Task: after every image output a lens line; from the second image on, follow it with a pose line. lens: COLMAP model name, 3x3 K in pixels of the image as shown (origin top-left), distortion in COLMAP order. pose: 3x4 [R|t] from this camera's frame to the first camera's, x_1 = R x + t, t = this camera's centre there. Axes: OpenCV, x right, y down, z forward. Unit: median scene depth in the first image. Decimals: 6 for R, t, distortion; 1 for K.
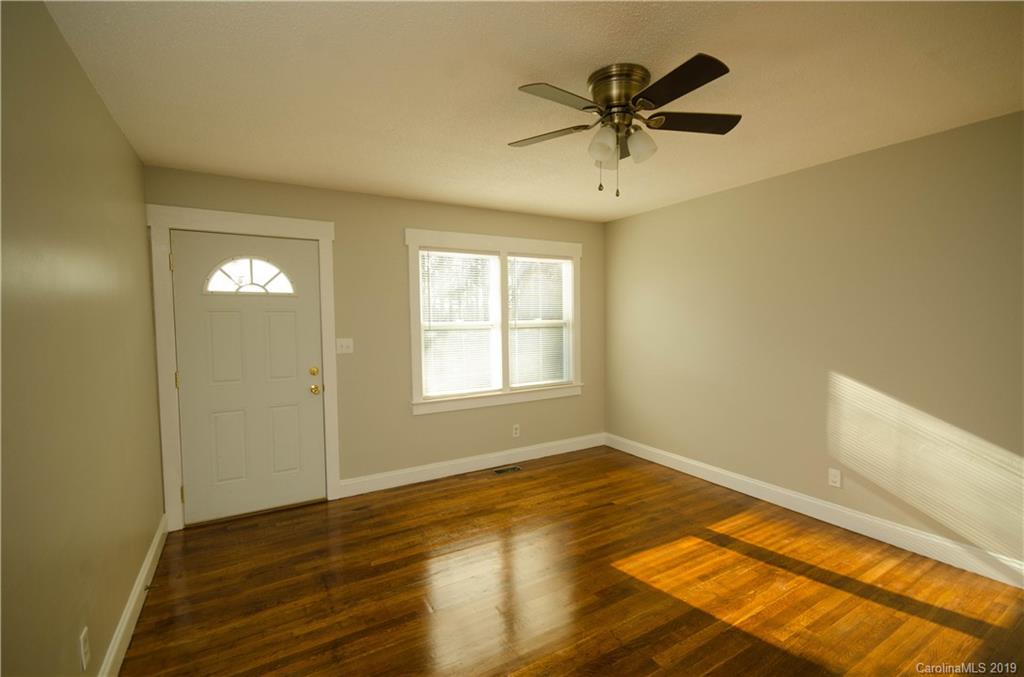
lens RADIAL K [[449.9, 0, 509.6], [0, 449.9, 339.3], [0, 0, 1]] dist [-0.009877, -0.000832]
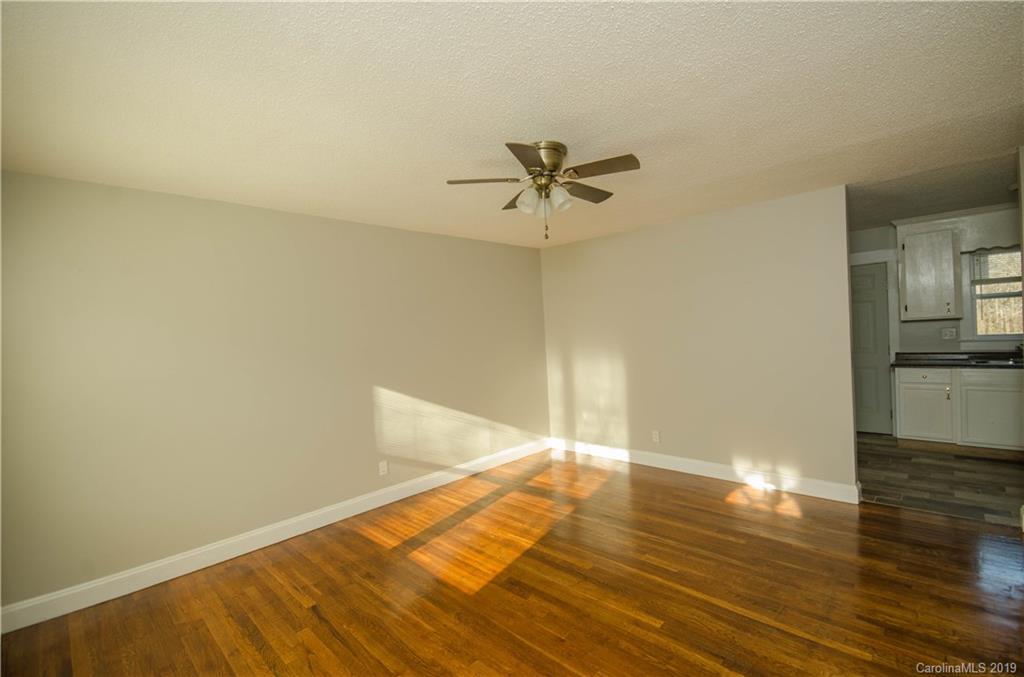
lens RADIAL K [[449.9, 0, 513.2], [0, 449.9, 344.1], [0, 0, 1]] dist [-0.009877, -0.000832]
pose [[-0.269945, 0.000292, 0.962876, -0.640913], [0.105738, 0.993961, 0.029343, -0.044739], [-0.957052, 0.109733, -0.268346, 0.985492]]
